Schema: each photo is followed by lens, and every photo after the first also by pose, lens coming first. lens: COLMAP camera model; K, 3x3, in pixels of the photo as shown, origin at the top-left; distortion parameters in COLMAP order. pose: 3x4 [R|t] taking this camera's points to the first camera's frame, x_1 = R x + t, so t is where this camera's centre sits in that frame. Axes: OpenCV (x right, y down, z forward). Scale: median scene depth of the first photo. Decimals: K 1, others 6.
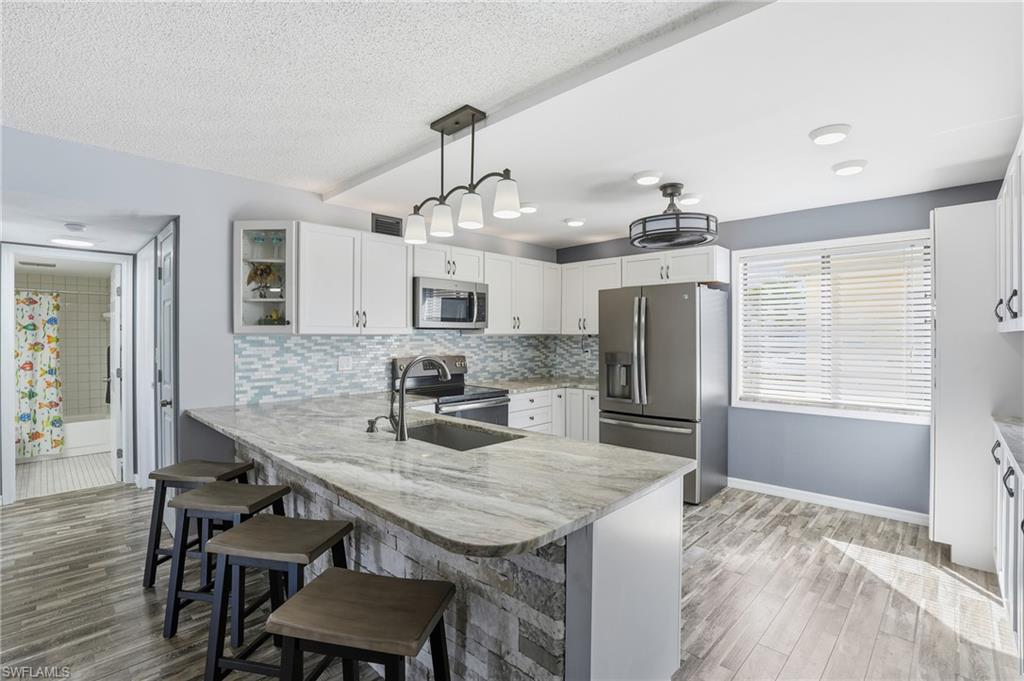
lens RADIAL K [[472.2, 0, 512.0], [0, 472.2, 340.5], [0, 0, 1]] dist [-0.065493, 0.022481]
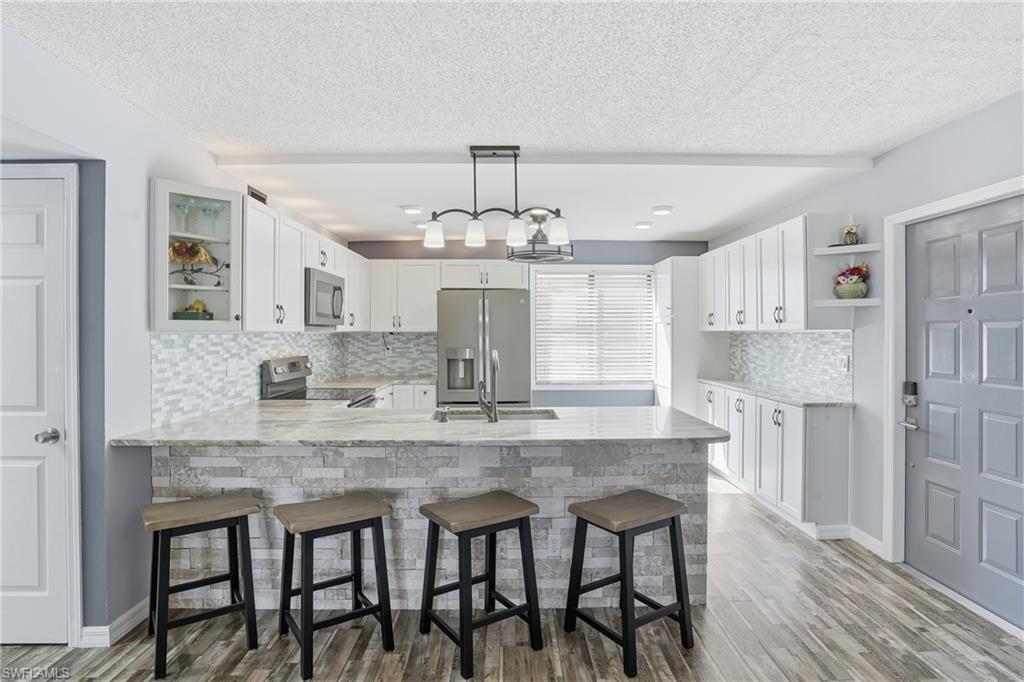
lens RADIAL K [[555.2, 0, 509.8], [0, 555.2, 333.5], [0, 0, 1]] dist [-0.003098, -0.000289]
pose [[0.721262, -0.001949, 0.692660, -0.702721], [0.007612, 0.999958, -0.005112, -0.001585], [-0.692621, 0.008959, 0.721246, -0.027209]]
